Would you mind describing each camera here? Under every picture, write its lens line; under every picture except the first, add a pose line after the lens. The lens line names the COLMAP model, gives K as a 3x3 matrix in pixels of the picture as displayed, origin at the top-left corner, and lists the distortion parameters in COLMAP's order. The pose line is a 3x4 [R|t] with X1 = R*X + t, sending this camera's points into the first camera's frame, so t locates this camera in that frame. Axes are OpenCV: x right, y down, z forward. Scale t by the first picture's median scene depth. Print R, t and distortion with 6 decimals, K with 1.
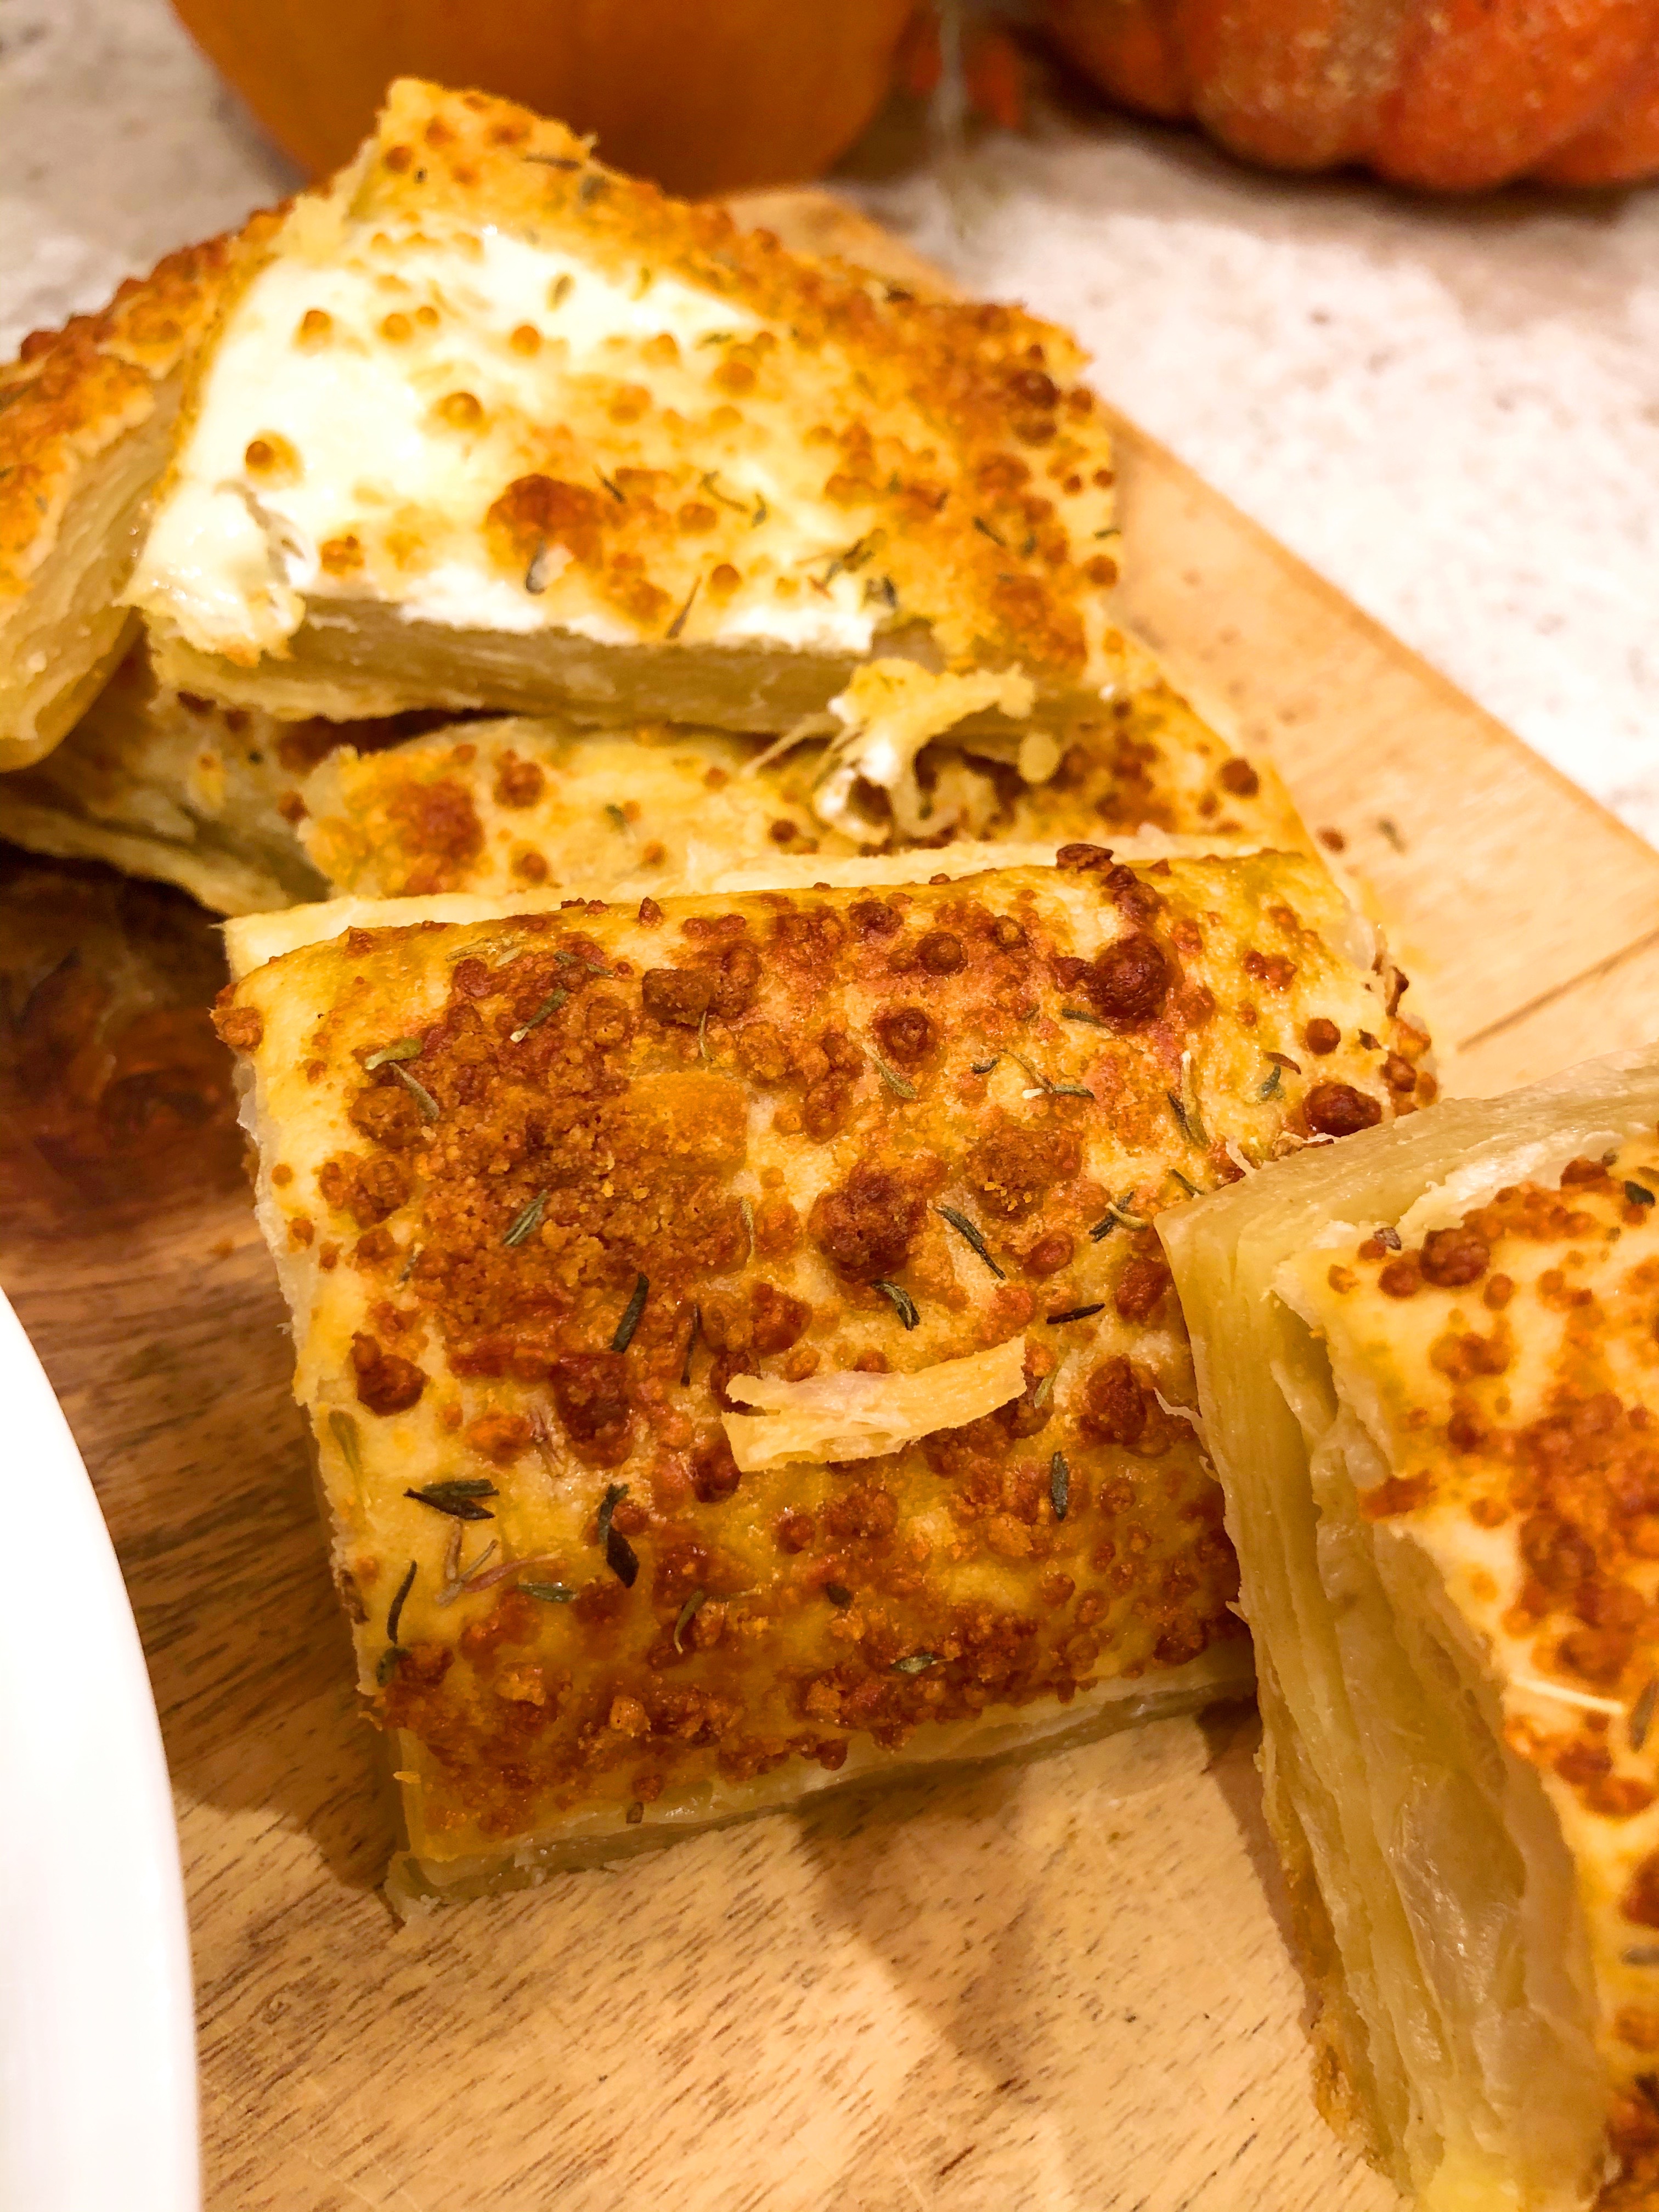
lens RADIAL K [[1866.8, 0, 828.0], [0, 1866.8, 1071.0], [0, 0, 1]] dist [0.066003, -0.195403]
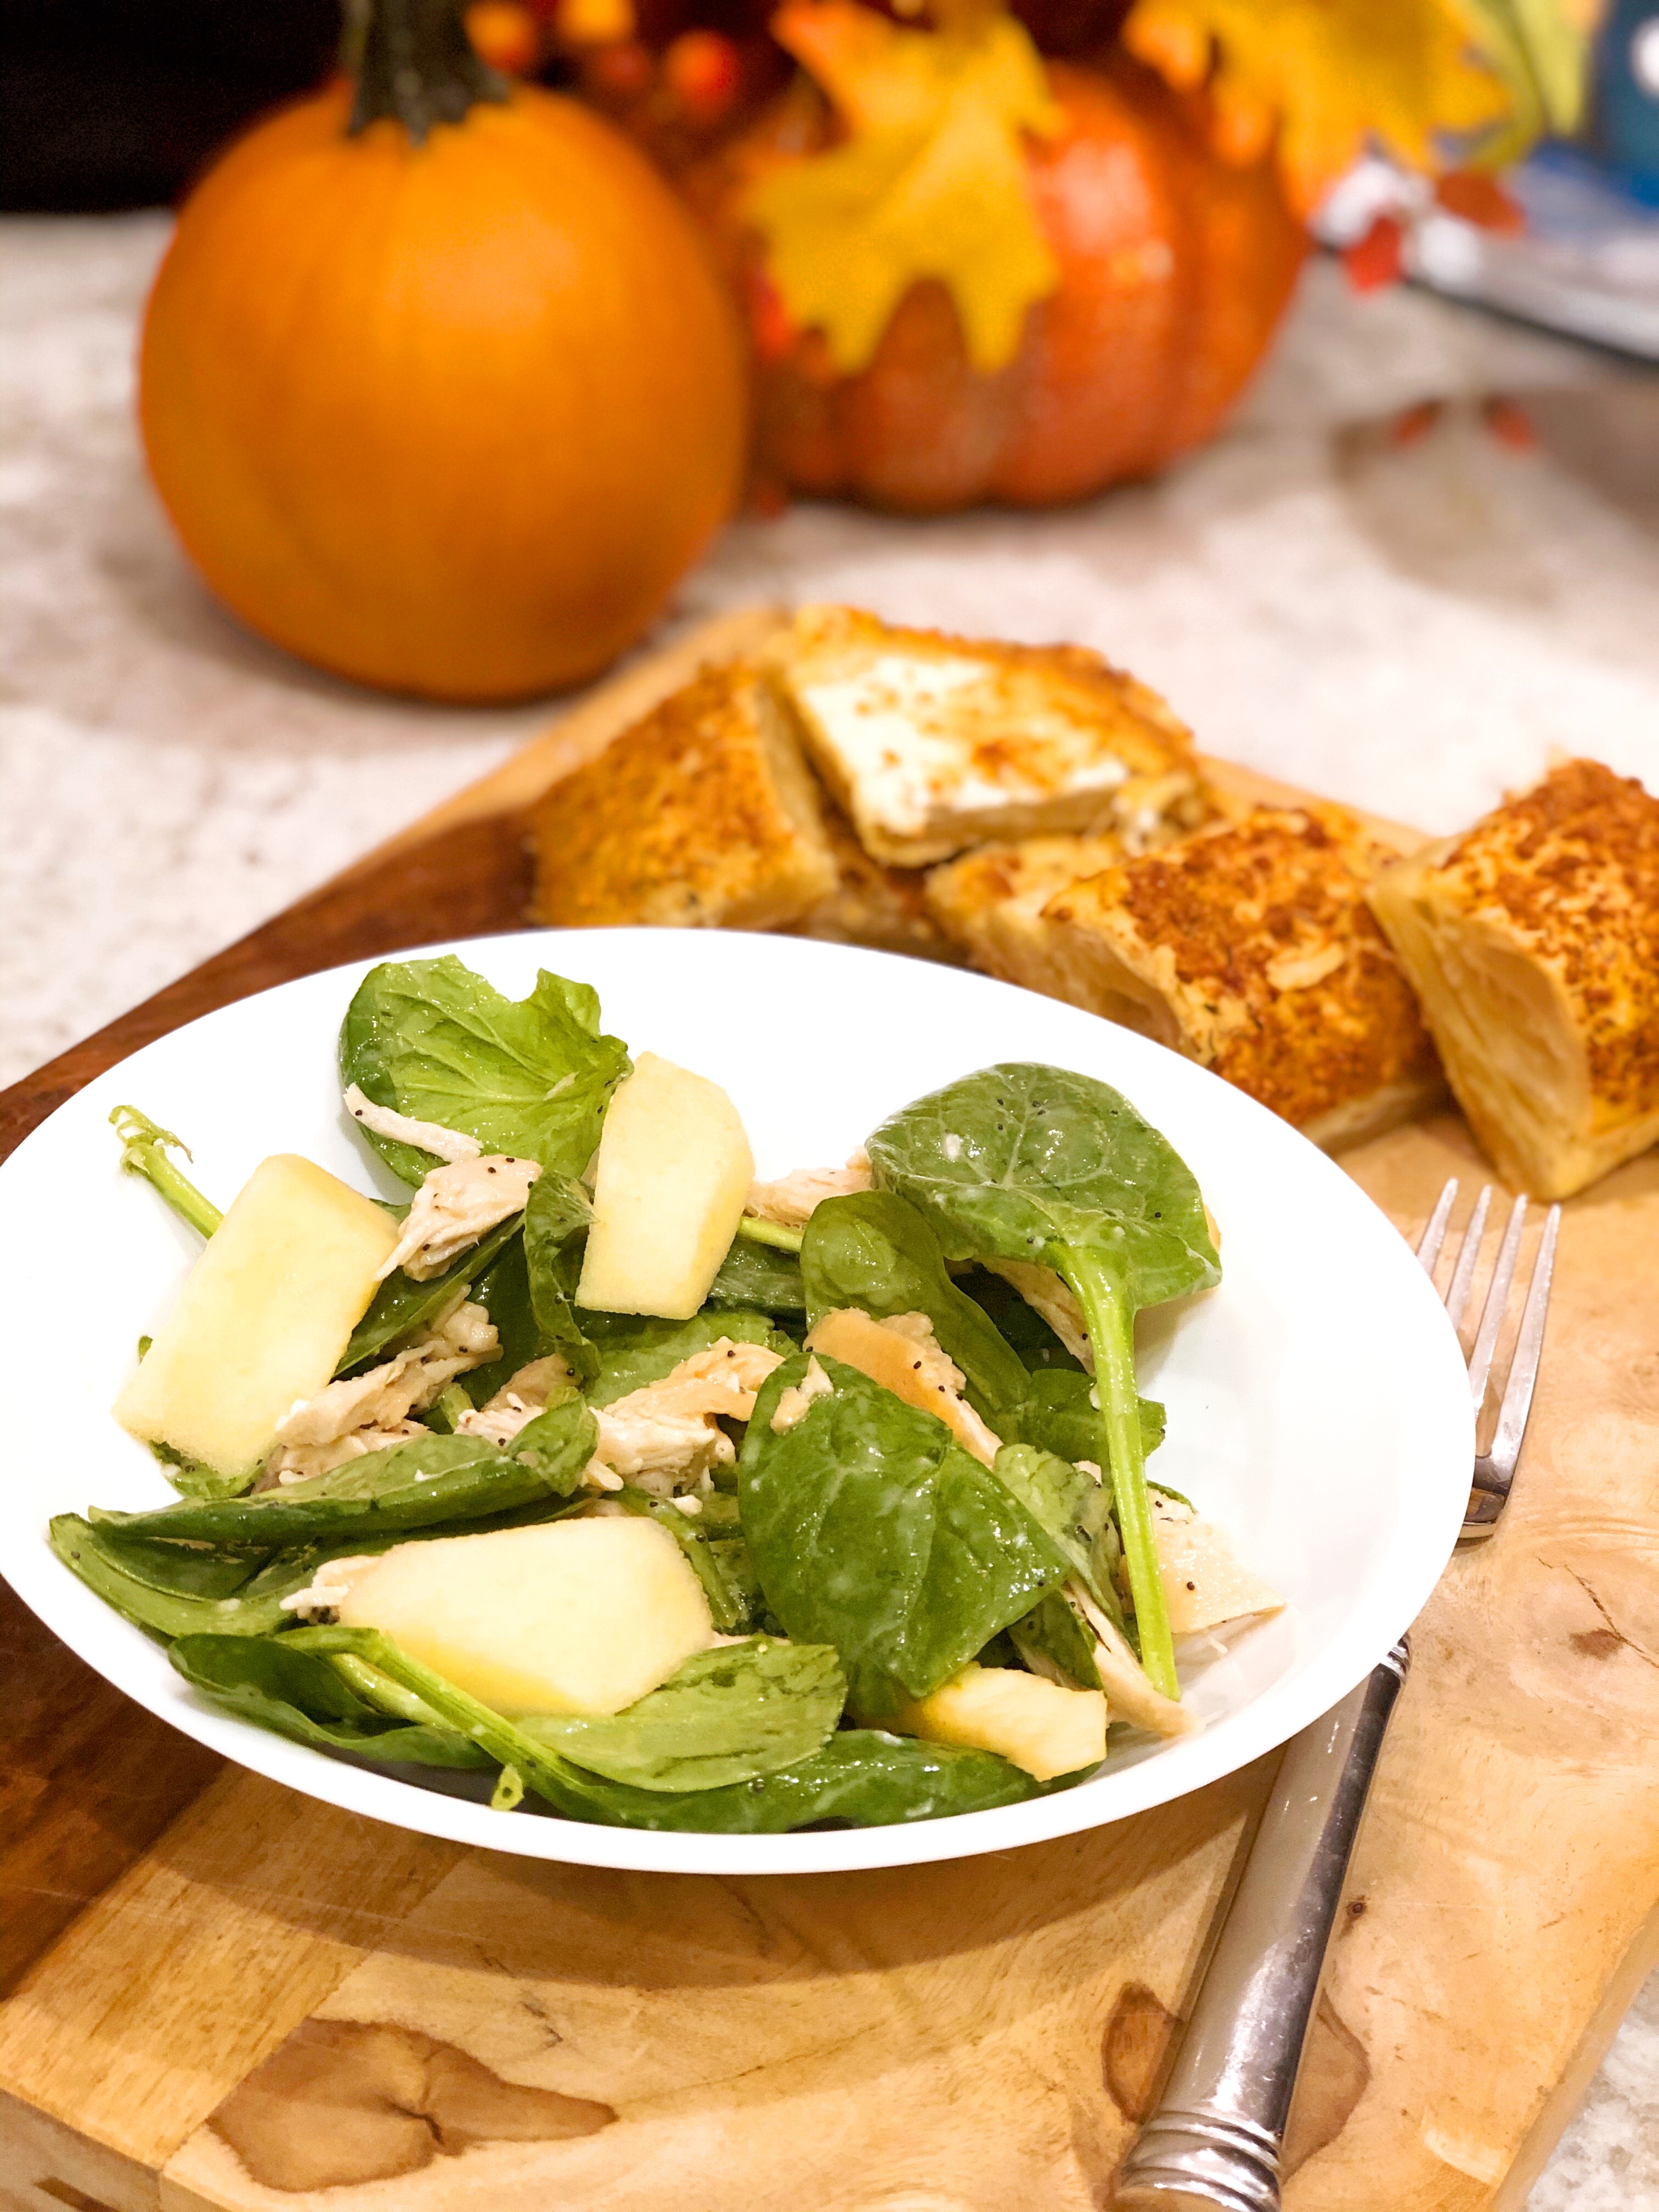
lens RADIAL K [[3649.9, 0, 829.5], [0, 3649.9, 1106.0], [0, 0, 1]] dist [-0.058934, 0.973770]
pose [[0.907122, -0.251513, 0.337447, -2.623911], [0.327608, 0.925306, -0.191004, 1.214228], [-0.264202, 0.283814, 0.921763, -4.027389]]
